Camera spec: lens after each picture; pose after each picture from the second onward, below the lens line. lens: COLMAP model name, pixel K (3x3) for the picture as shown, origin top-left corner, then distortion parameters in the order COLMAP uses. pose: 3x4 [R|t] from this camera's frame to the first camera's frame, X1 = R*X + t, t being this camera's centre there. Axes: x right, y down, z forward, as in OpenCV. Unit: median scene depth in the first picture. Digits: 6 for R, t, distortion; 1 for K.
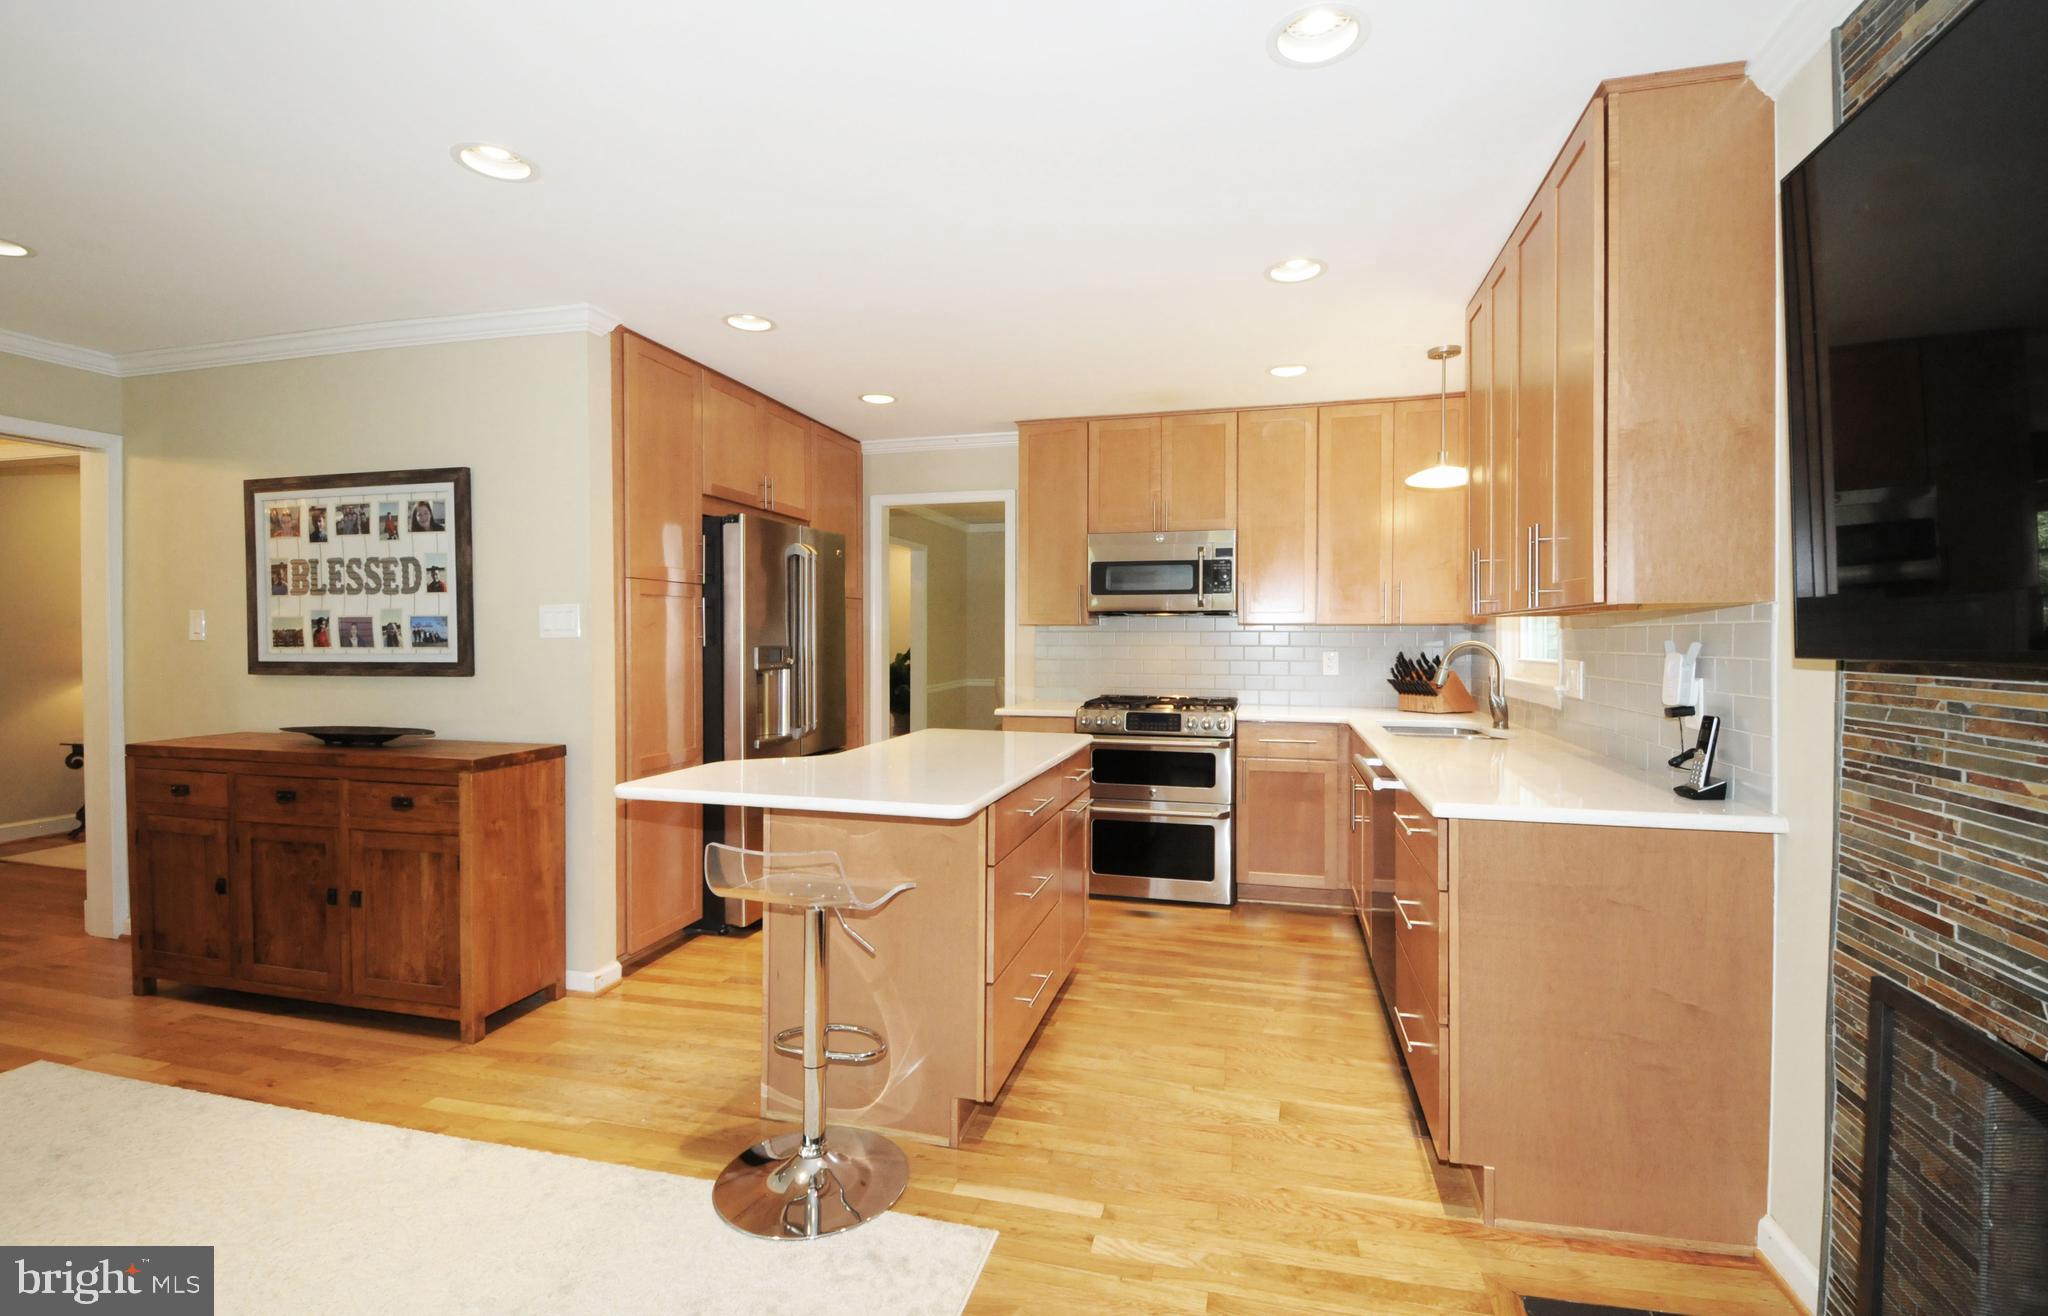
lens RADIAL K [[903.4, 0, 1037.5], [0, 903.4, 650.4], [0, 0, 1]] dist [0.022722, -0.020946]
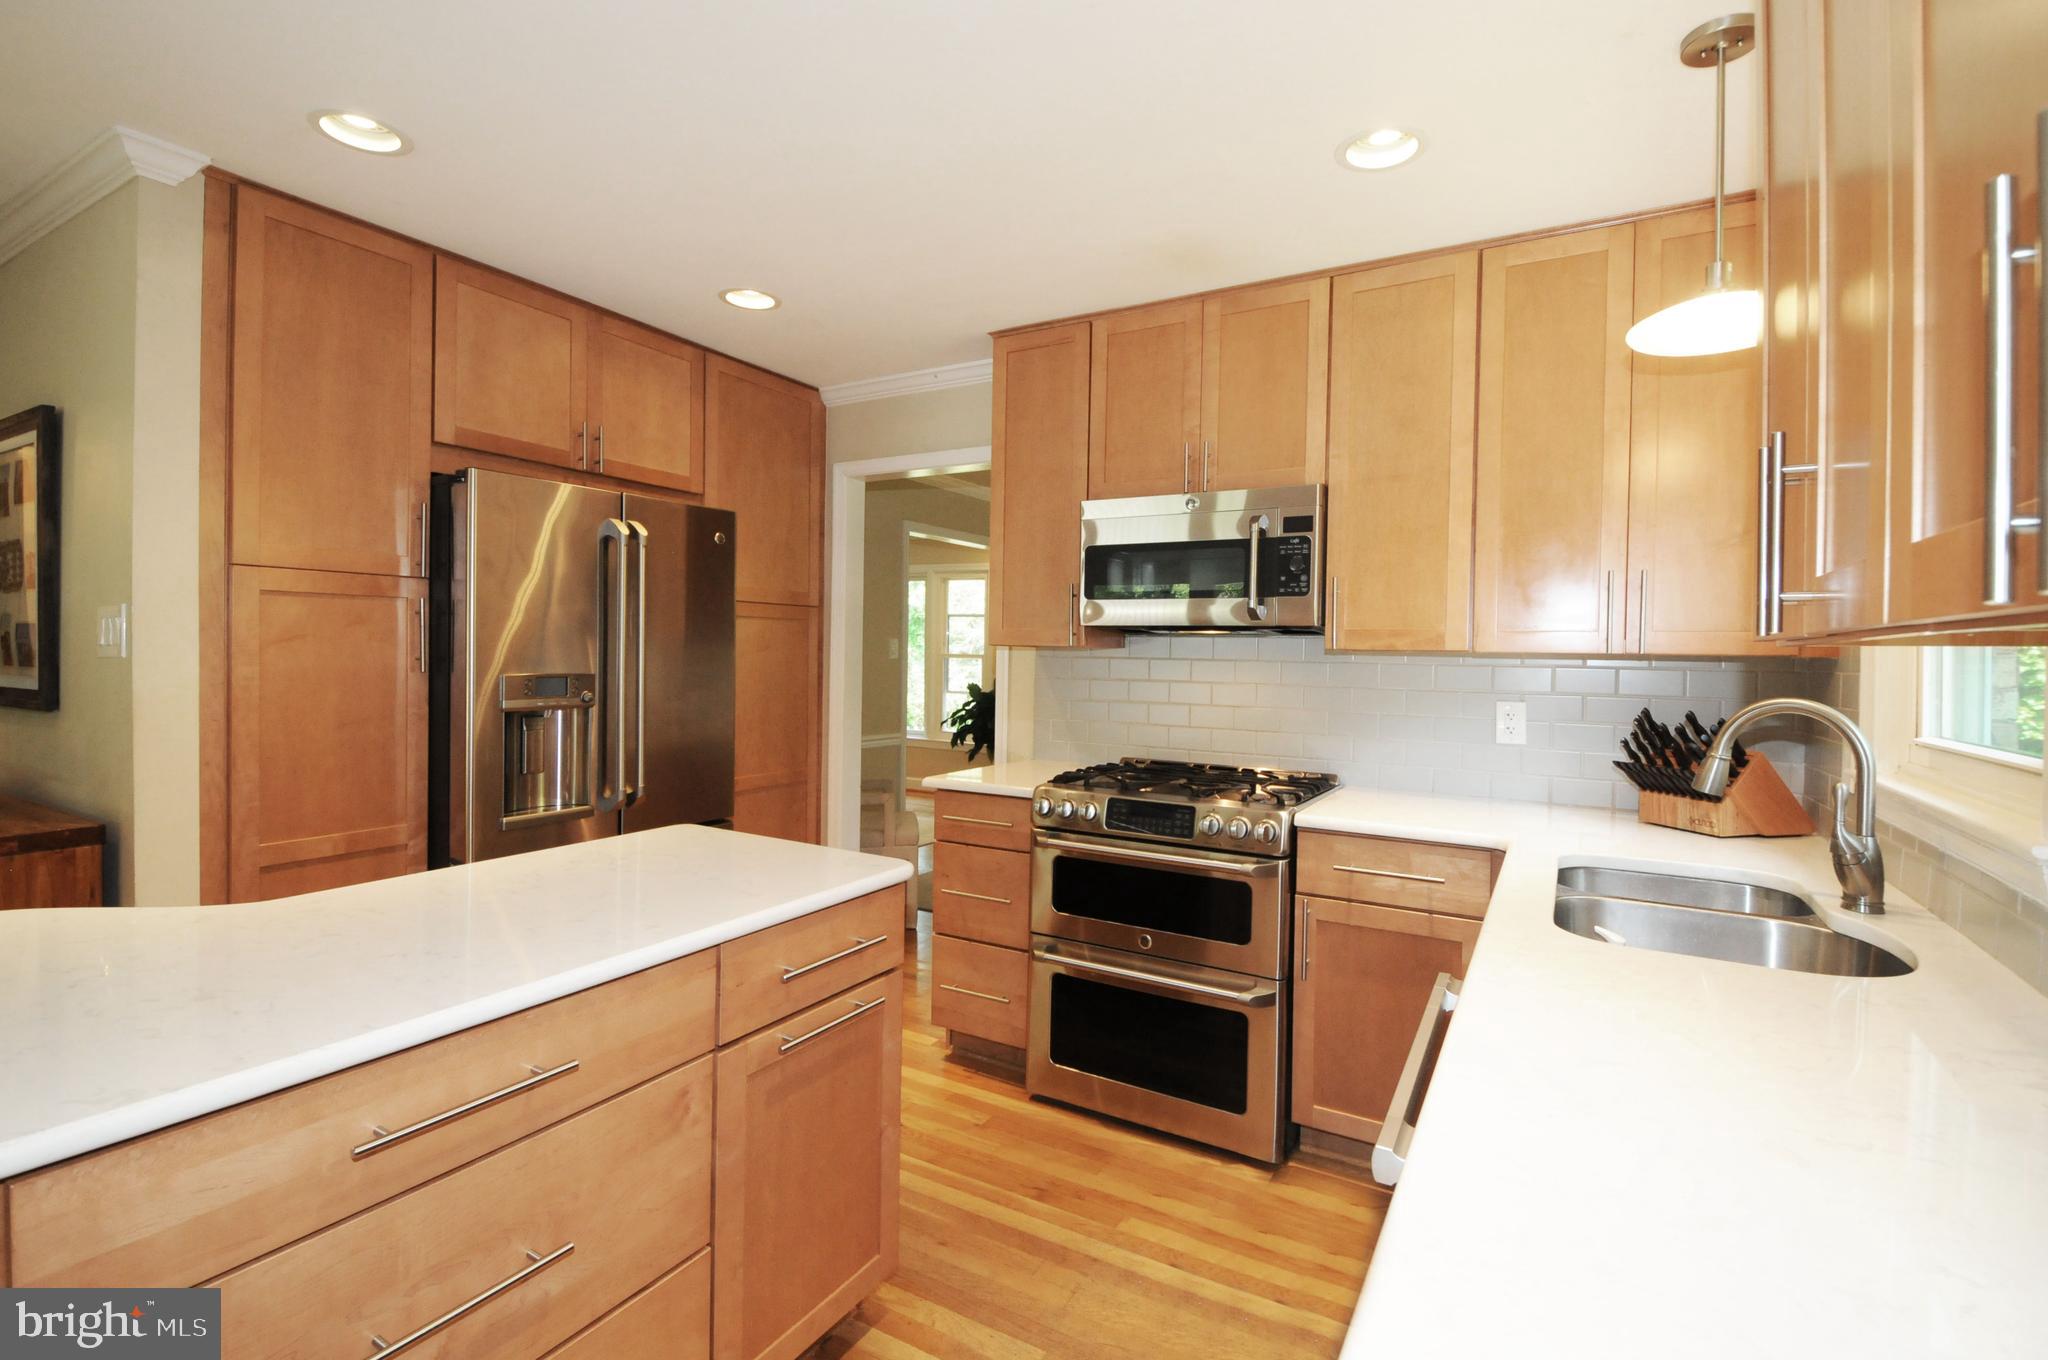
lens RADIAL K [[945.3, 0, 1030.9], [0, 945.3, 660.8], [0, 0, 1]] dist [0.017870, -0.020028]
pose [[0.966062, 0.018720, -0.257631, 0.259142], [-0.020181, 0.999792, -0.003031, -0.021993], [0.257521, 0.008127, 0.966239, 0.495683]]
